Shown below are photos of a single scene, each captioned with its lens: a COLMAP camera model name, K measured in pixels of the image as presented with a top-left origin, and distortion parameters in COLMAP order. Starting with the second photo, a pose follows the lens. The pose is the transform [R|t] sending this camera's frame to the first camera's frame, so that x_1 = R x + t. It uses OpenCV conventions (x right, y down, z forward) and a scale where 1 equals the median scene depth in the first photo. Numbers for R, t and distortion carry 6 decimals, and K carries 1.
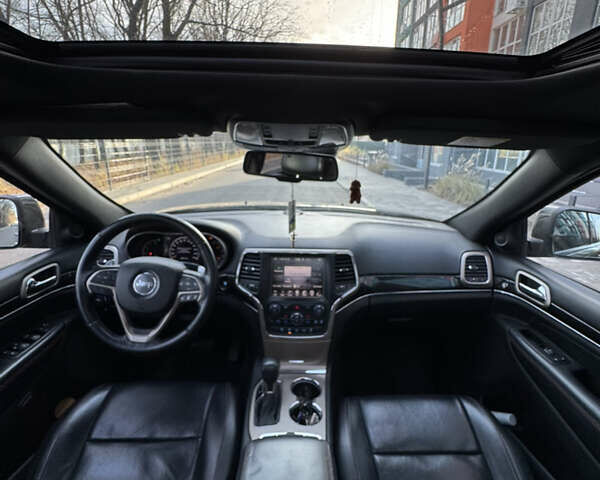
lens RADIAL K [[331.1, 0, 300.0], [0, 331.1, 240.0], [0, 0, 1]] dist [0.027533, 0.000052]
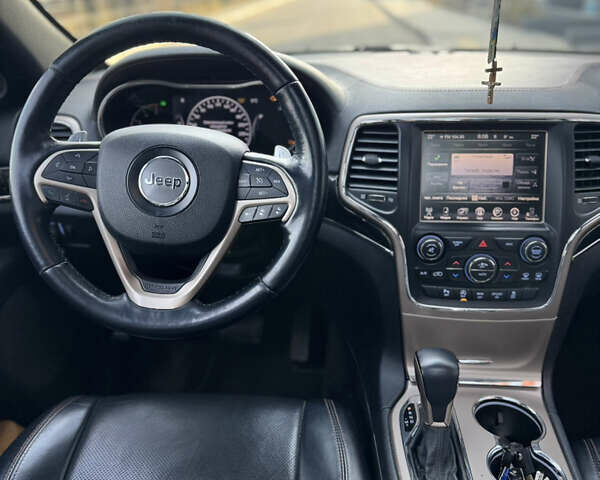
lens RADIAL K [[570.6, 0, 300.0], [0, 570.6, 240.0], [0, 0, 1]] dist [0.137925, -0.243391]
pose [[0.997574, 0.003241, -0.069535, -0.201614], [0.005679, 0.991797, 0.127696, 0.098011], [0.069379, -0.127782, 0.989373, 0.217701]]
